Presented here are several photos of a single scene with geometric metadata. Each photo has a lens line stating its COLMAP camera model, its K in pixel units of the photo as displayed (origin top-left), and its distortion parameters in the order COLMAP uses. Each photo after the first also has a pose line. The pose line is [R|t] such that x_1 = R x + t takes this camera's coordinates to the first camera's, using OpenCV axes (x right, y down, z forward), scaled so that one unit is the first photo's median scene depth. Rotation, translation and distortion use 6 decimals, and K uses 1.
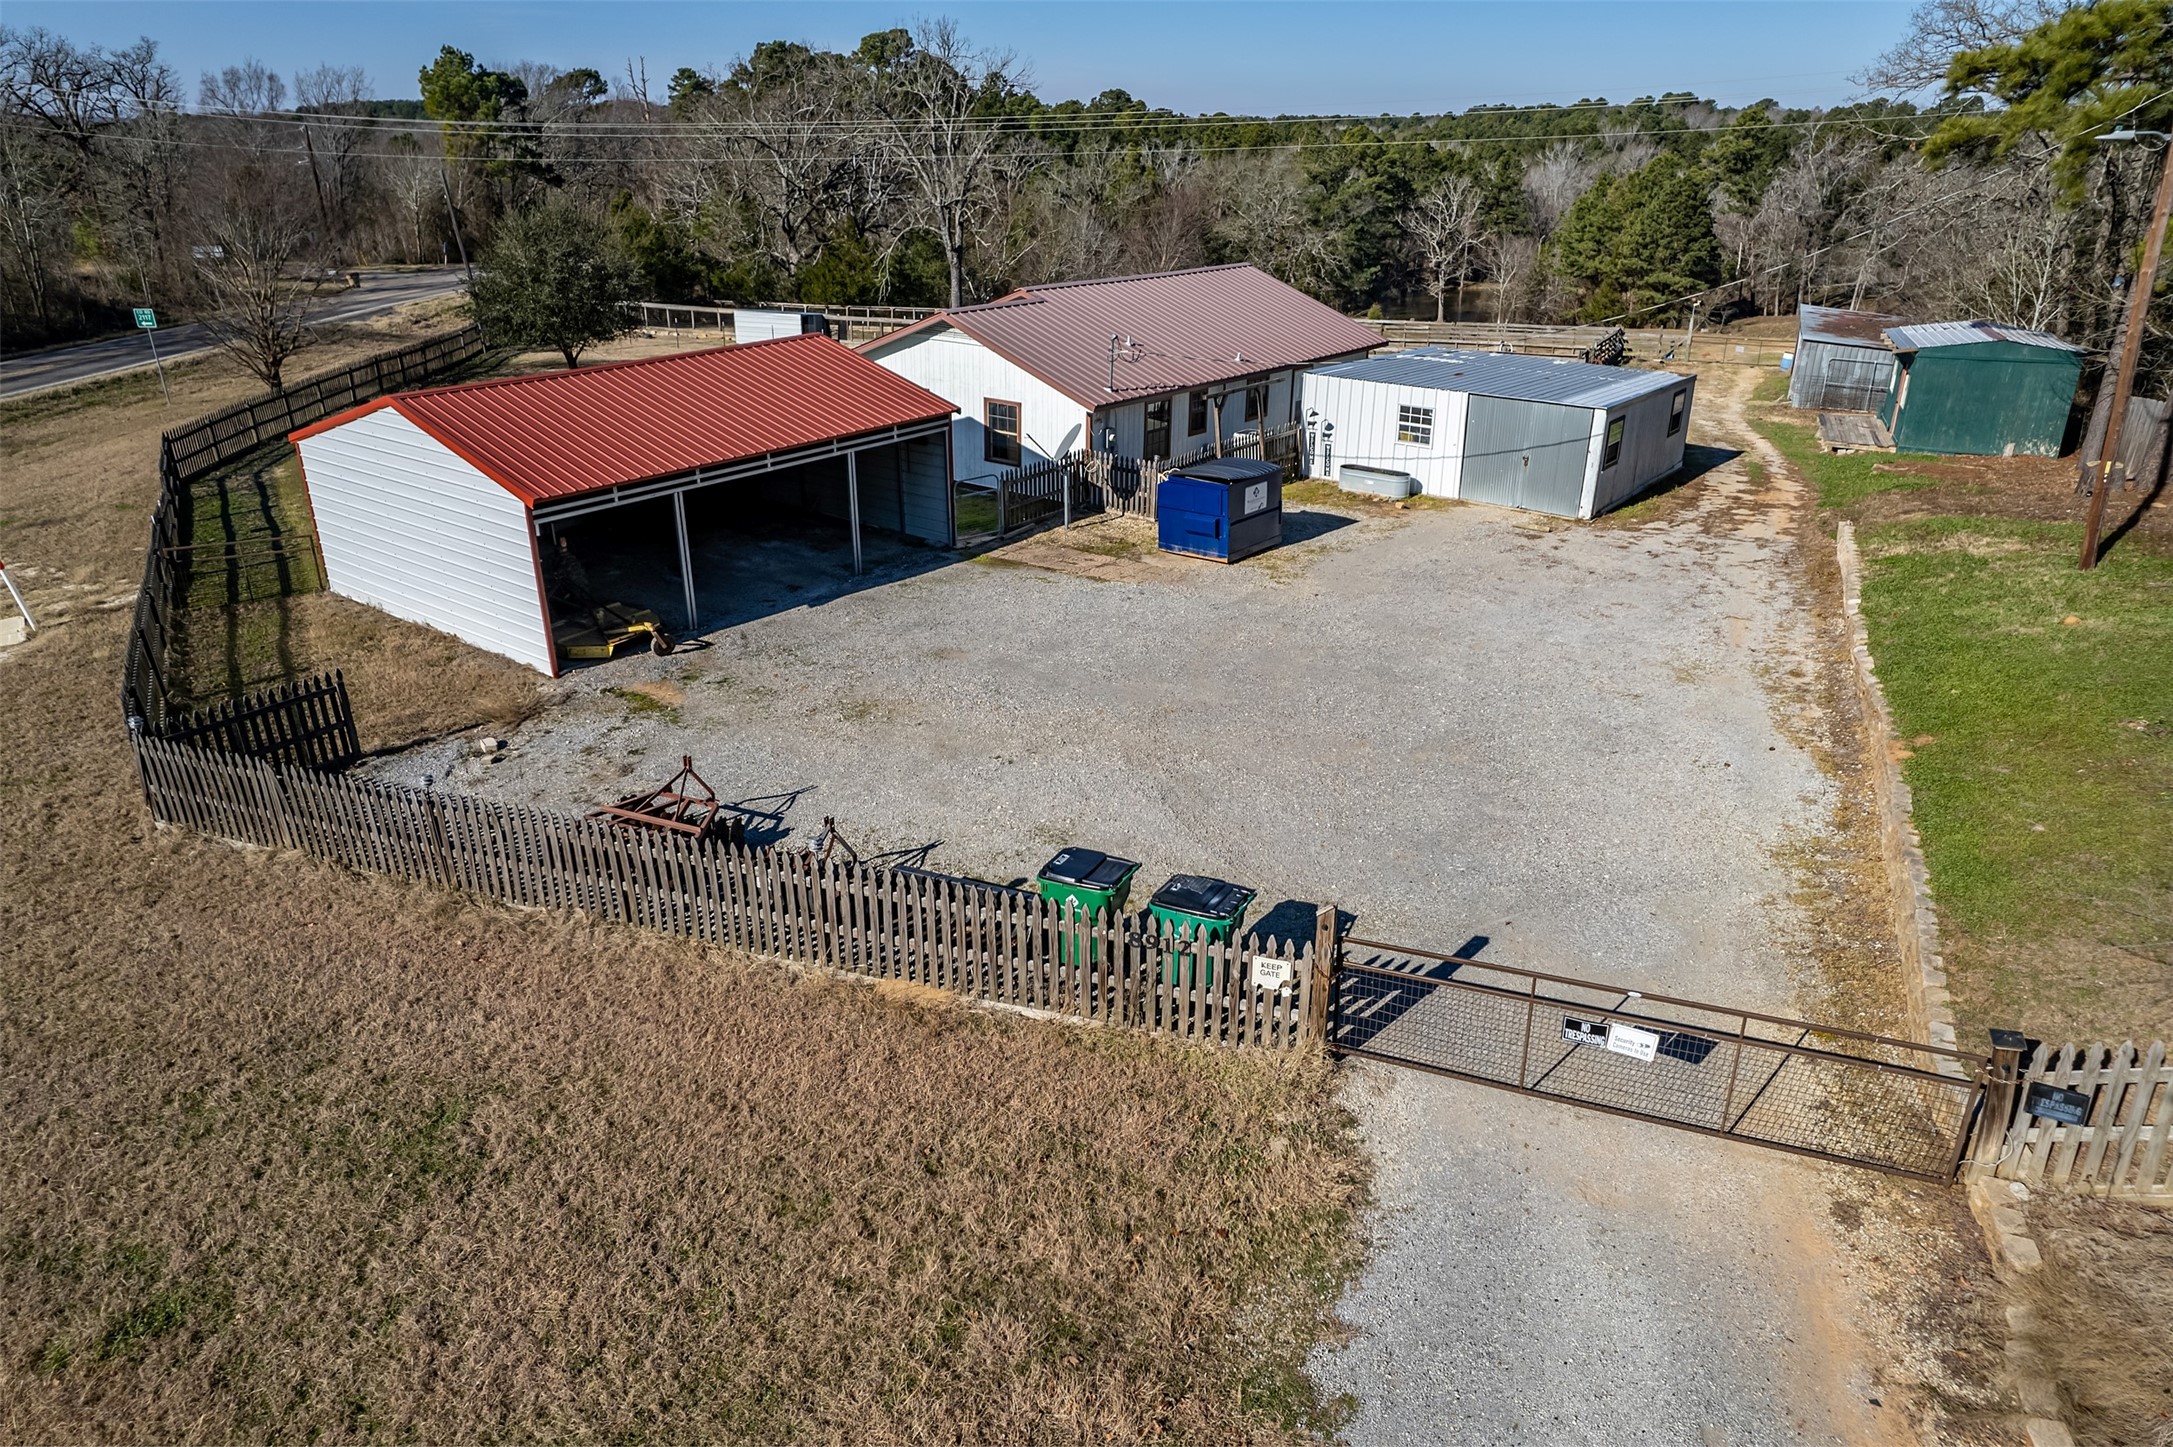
lens RADIAL K [[1379.6, 0, 1087.7], [0, 1379.6, 714.0], [0, 0, 1]] dist [-0.054538, 0.042530]
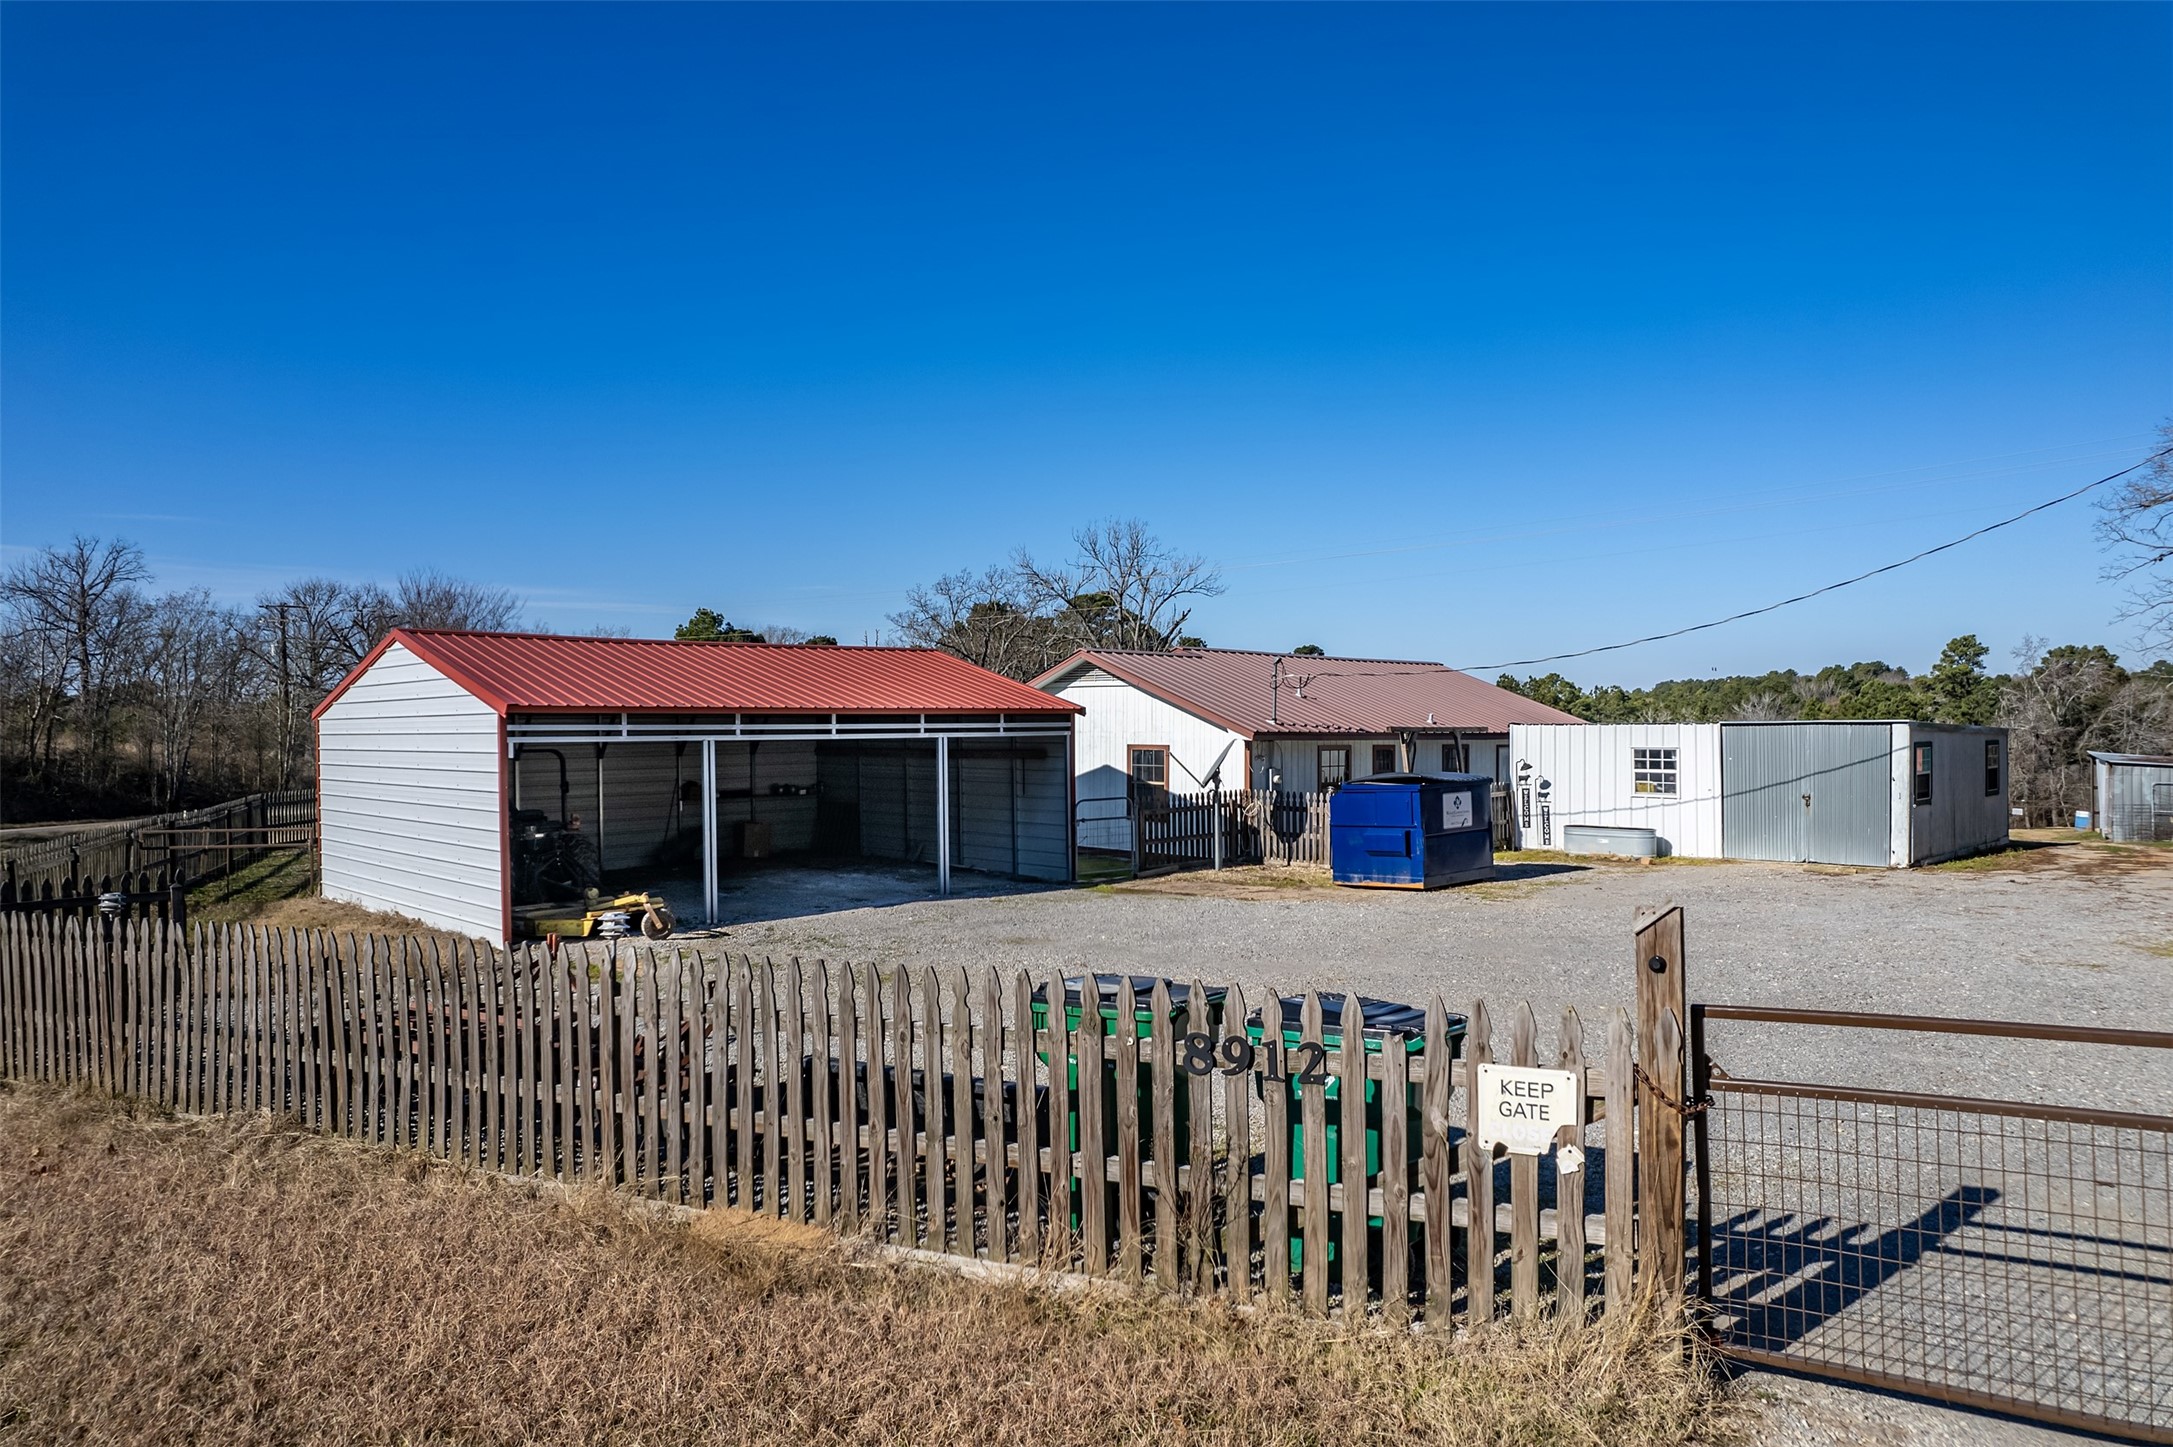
lens RADIAL K [[1379.6, 0, 1095.3], [0, 1379.6, 728.6], [0, 0, 1]] dist [-0.054538, 0.042530]
pose [[0.990322, -0.010254, -0.138408, 0.028359], [-0.043780, 0.923271, -0.381646, 0.105957], [0.131702, 0.384012, 0.913887, 0.250960]]
